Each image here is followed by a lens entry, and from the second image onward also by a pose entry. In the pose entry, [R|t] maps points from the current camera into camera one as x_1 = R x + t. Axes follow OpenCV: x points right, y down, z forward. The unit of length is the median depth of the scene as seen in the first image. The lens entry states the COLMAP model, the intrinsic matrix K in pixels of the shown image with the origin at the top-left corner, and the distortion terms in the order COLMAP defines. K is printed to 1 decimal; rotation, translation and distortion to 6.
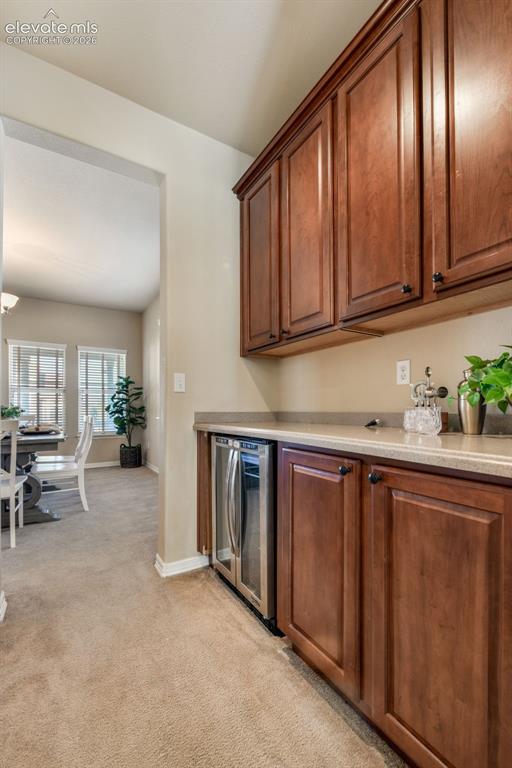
lens RADIAL K [[305.4, 0, 253.8], [0, 305.4, 405.4], [0, 0, 1]] dist [-0.017224, 0.000138]
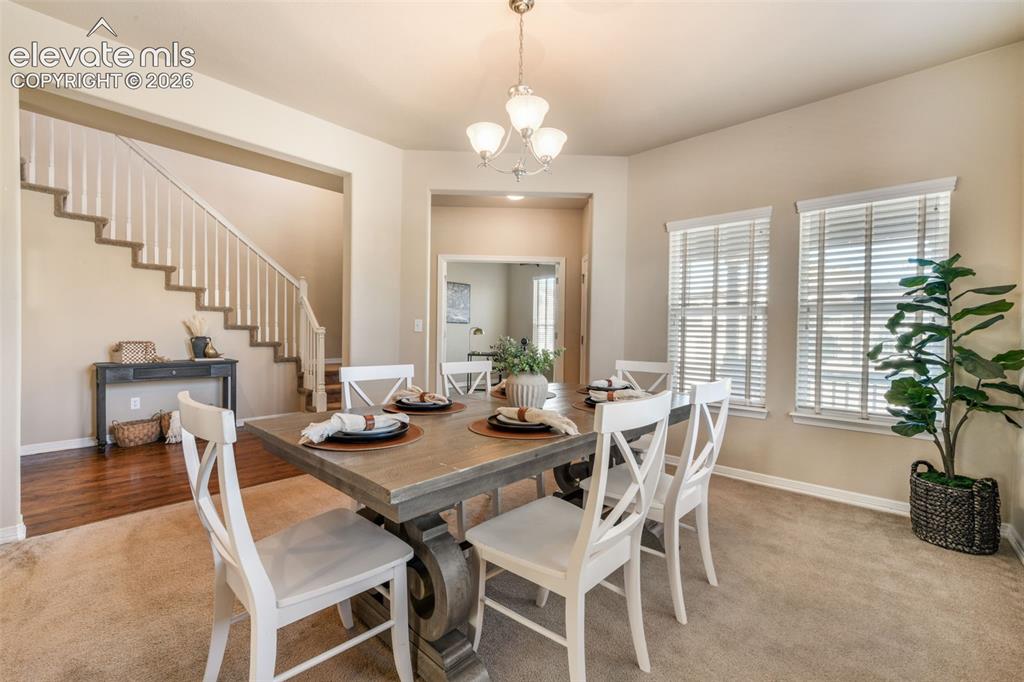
lens RADIAL K [[415.5, 0, 512.0], [0, 415.5, 341.0], [0, 0, 1]] dist [-0.018526, 0.000024]
pose [[0.254506, 0.022241, -0.966815, -0.115714], [-0.007742, 0.999750, 0.020960, -0.010548], [0.967040, 0.002150, 0.254615, 0.446597]]
